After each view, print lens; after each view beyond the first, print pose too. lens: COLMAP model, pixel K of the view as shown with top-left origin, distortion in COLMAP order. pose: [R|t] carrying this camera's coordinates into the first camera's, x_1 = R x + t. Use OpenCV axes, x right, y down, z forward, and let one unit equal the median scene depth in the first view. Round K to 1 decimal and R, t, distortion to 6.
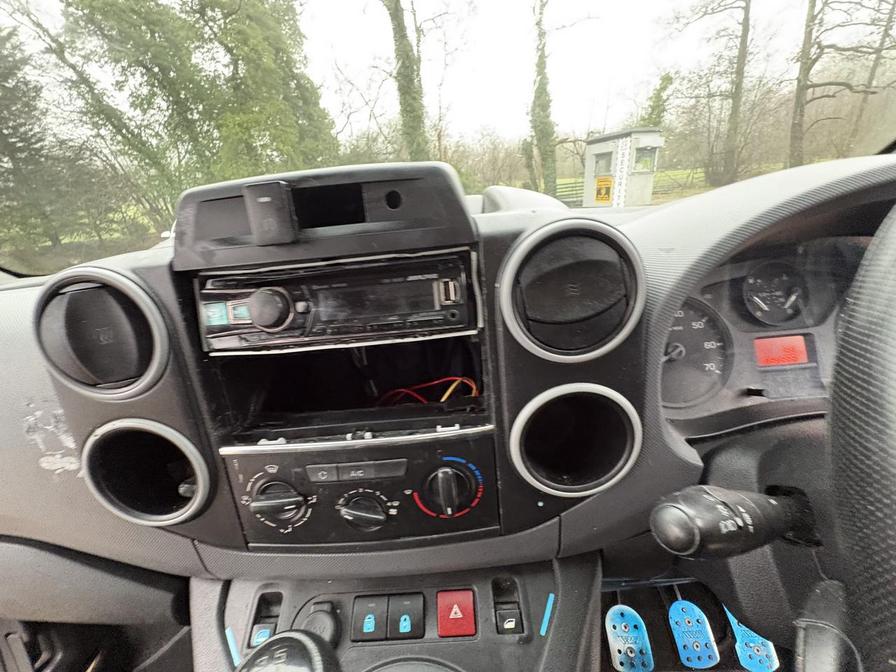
lens RADIAL K [[356.1, 0, 447.4], [0, 356.1, 334.7], [0, 0, 1]] dist [0.001622, -0.000772]
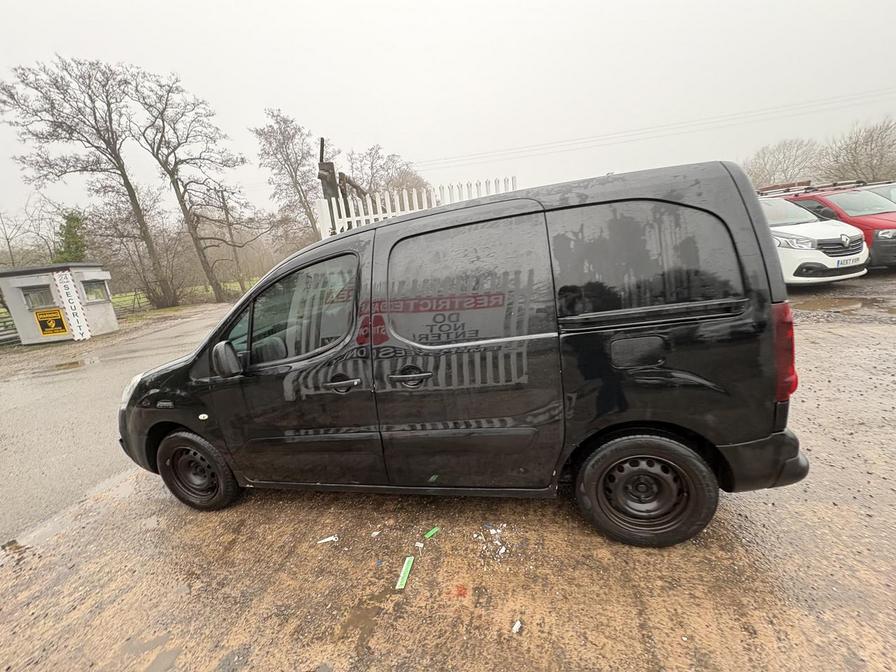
lens RADIAL K [[356.1, 0, 447.0], [0, 356.1, 331.8], [0, 0, 1]] dist [0.001622, -0.000772]
pose [[0.241534, -0.149231, 0.958849, -0.186985], [0.442630, 0.896267, 0.027993, 0.030212], [-0.863562, 0.417655, 0.282534, -0.104245]]
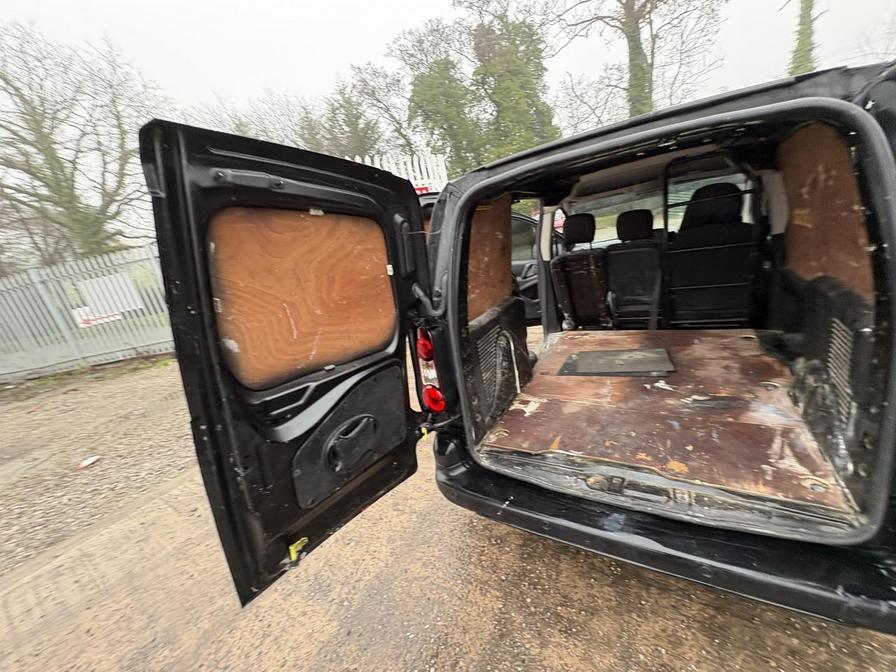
lens RADIAL K [[356.1, 0, 449.1], [0, 356.1, 333.6], [0, 0, 1]] dist [0.001622, -0.000772]
pose [[0.860122, 0.082268, -0.503410, 0.002881], [-0.078268, 0.996507, 0.029121, 0.065644], [0.504047, 0.014353, 0.863557, -0.258361]]
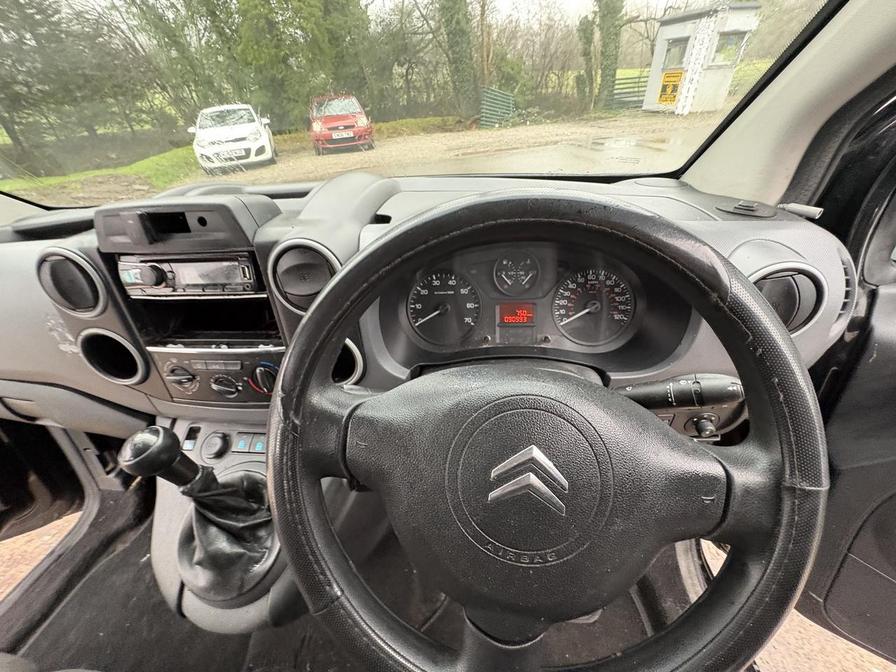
lens RADIAL K [[356.1, 0, 449.0], [0, 356.1, 334.2], [0, 0, 1]] dist [0.001622, -0.000772]
pose [[0.994298, 0.076868, -0.073912, 0.020199], [-0.057427, 0.969992, 0.236257, -0.005249], [0.089855, -0.230666, 0.968875, -0.012080]]
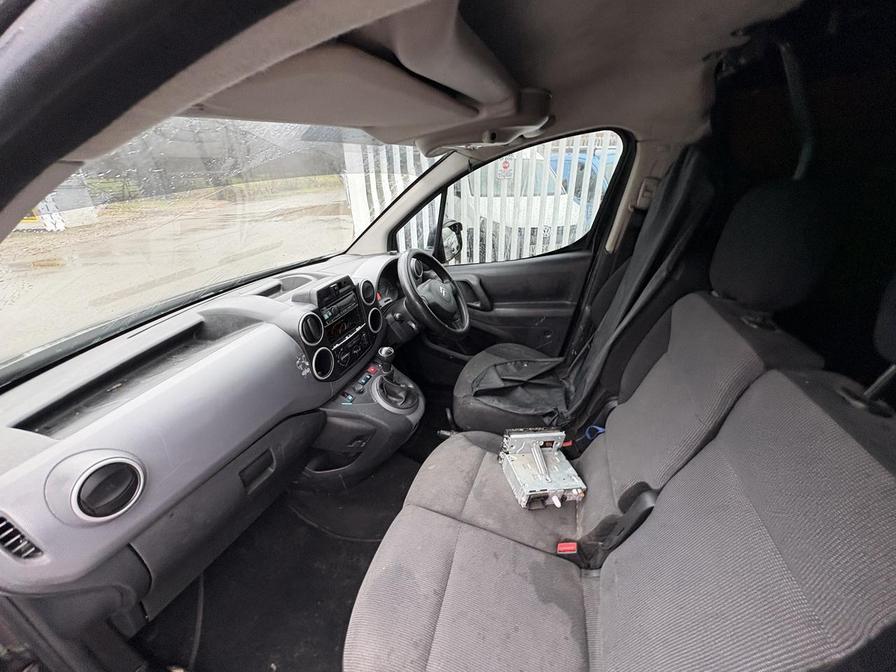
lens RADIAL K [[356.1, 0, 447.3], [0, 356.1, 336.1], [0, 0, 1]] dist [0.001622, -0.000772]
pose [[0.290176, -0.333979, 0.896803, -0.068354], [0.350763, 0.909024, 0.225035, -0.005119], [-0.890372, 0.249266, 0.380925, -0.031790]]
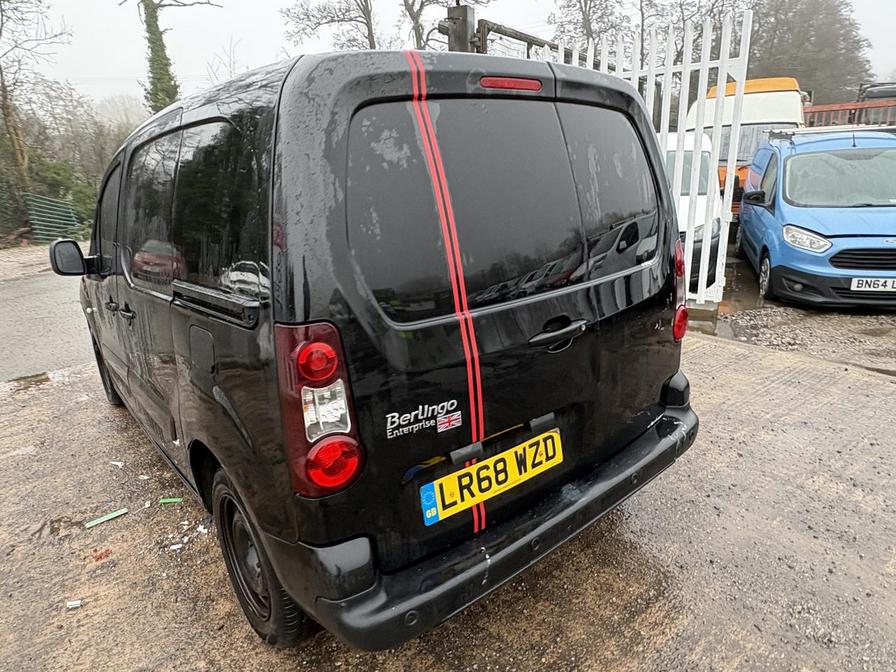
lens RADIAL K [[556.8, 0, 448.5], [0, 556.8, 326.9], [0, 0, 1]] dist [0.003052, -0.001099]
pose [[0.766630, -0.123793, 0.630043, -0.101838], [0.211281, 0.975230, -0.065468, 0.079191], [-0.606333, 0.183306, 0.773796, -0.245649]]
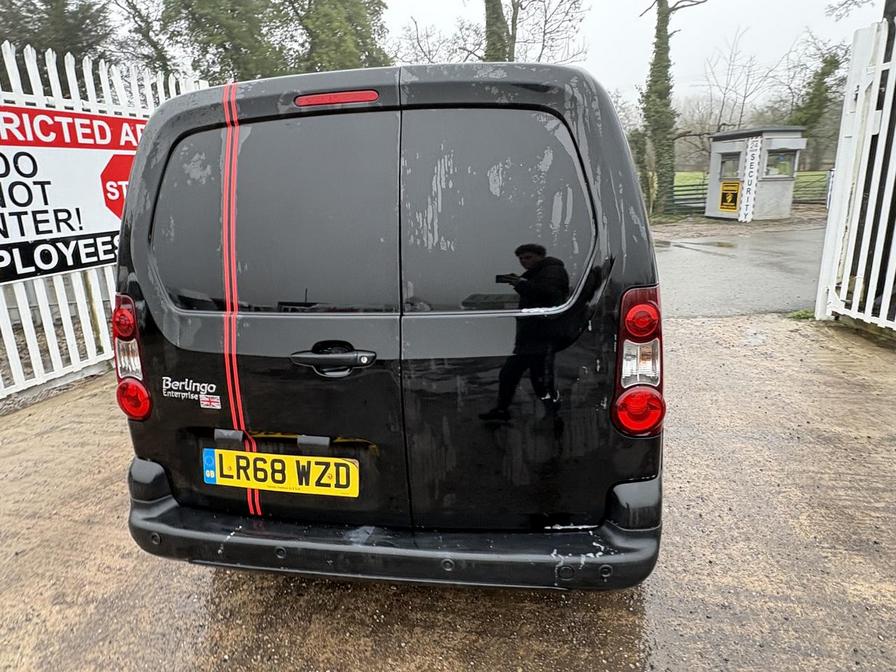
lens RADIAL K [[556.8, 0, 449.7], [0, 556.8, 326.8], [0, 0, 1]] dist [0.003052, -0.001099]
pose [[0.985353, 0.088425, -0.145808, 0.029283], [-0.104546, 0.988761, -0.106877, 0.081056], [0.134719, 0.120555, 0.983523, -0.276268]]
